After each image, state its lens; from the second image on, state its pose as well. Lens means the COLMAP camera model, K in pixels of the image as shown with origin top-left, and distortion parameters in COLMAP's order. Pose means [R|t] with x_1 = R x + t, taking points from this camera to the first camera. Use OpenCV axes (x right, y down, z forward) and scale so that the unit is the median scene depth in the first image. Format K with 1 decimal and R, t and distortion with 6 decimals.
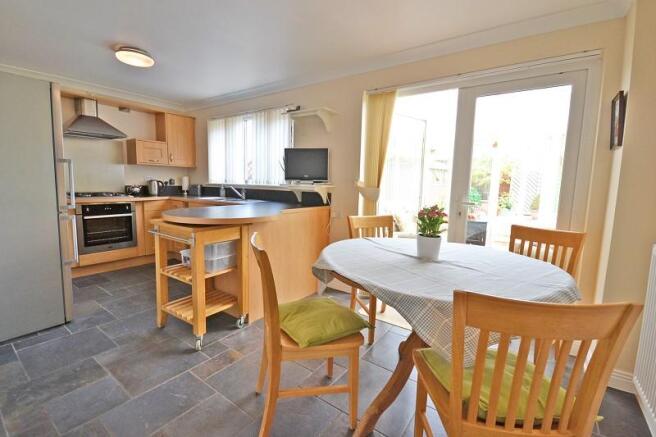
lens RADIAL K [[287.9, 0, 327.8], [0, 287.9, 213.1], [0, 0, 1]] dist [0.001968, -0.010381]
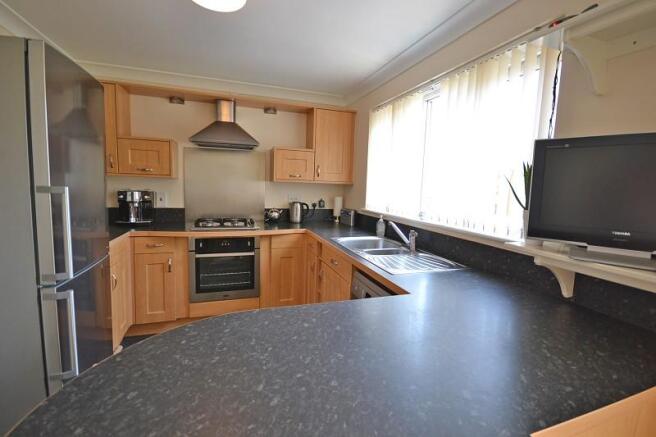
lens RADIAL K [[287.9, 0, 327.8], [0, 287.9, 213.1], [0, 0, 1]] dist [0.001968, -0.010381]
pose [[0.806271, 0.063430, -0.588136, -0.116151], [-0.078365, 0.996925, 0.000087, -0.102602], [0.586333, 0.046019, 0.808762, 0.498631]]
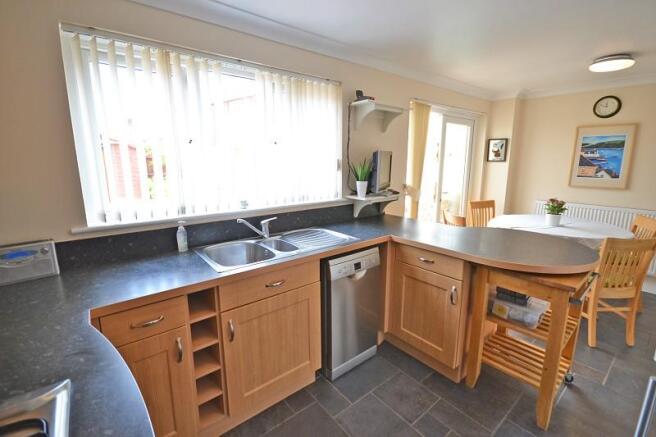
lens RADIAL K [[287.9, 0, 327.8], [0, 287.9, 213.1], [0, 0, 1]] dist [0.001968, -0.010381]
pose [[0.289728, -0.198887, 0.936217, -0.759917], [0.109349, 0.978645, 0.174061, -0.173470], [-0.950842, 0.051944, 0.305289, 0.746983]]
